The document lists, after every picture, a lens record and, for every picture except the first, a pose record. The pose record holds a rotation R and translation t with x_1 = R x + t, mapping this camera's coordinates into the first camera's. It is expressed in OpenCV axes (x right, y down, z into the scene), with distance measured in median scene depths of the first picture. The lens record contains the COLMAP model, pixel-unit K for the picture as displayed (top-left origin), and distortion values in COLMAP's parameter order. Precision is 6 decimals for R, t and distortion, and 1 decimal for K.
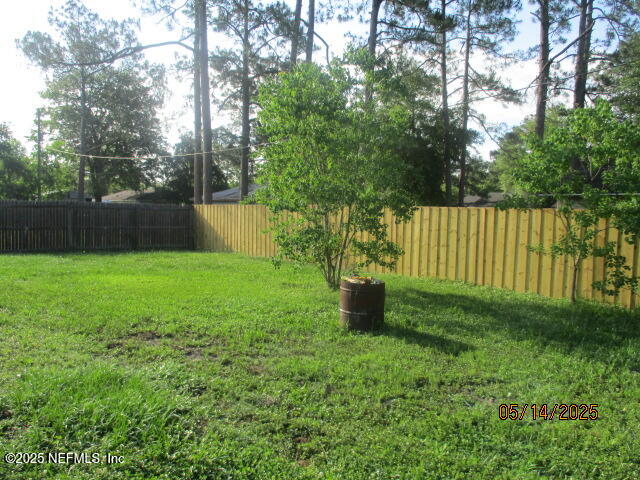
lens RADIAL K [[536.3, 0, 320.0], [0, 536.3, 240.0], [0, 0, 1]] dist [-0.018744, -0.000109]
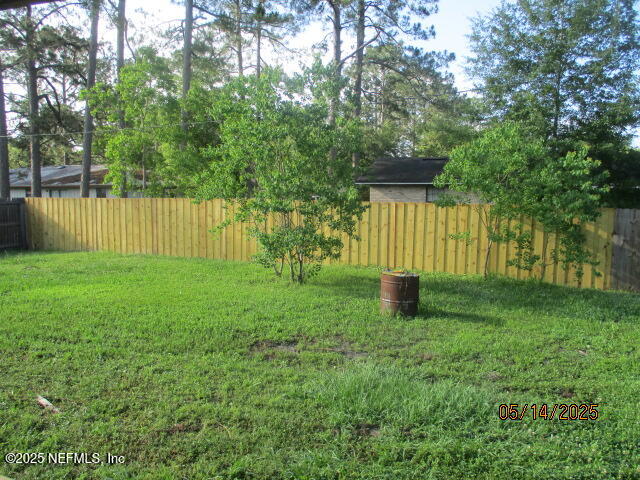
lens RADIAL K [[536.3, 0, 320.0], [0, 536.3, 240.0], [0, 0, 1]] dist [-0.018744, -0.000109]
pose [[0.892434, -0.052603, 0.448100, -0.362297], [0.036006, 0.998316, 0.045483, -0.036112], [-0.449738, -0.024456, 0.892825, 0.015625]]
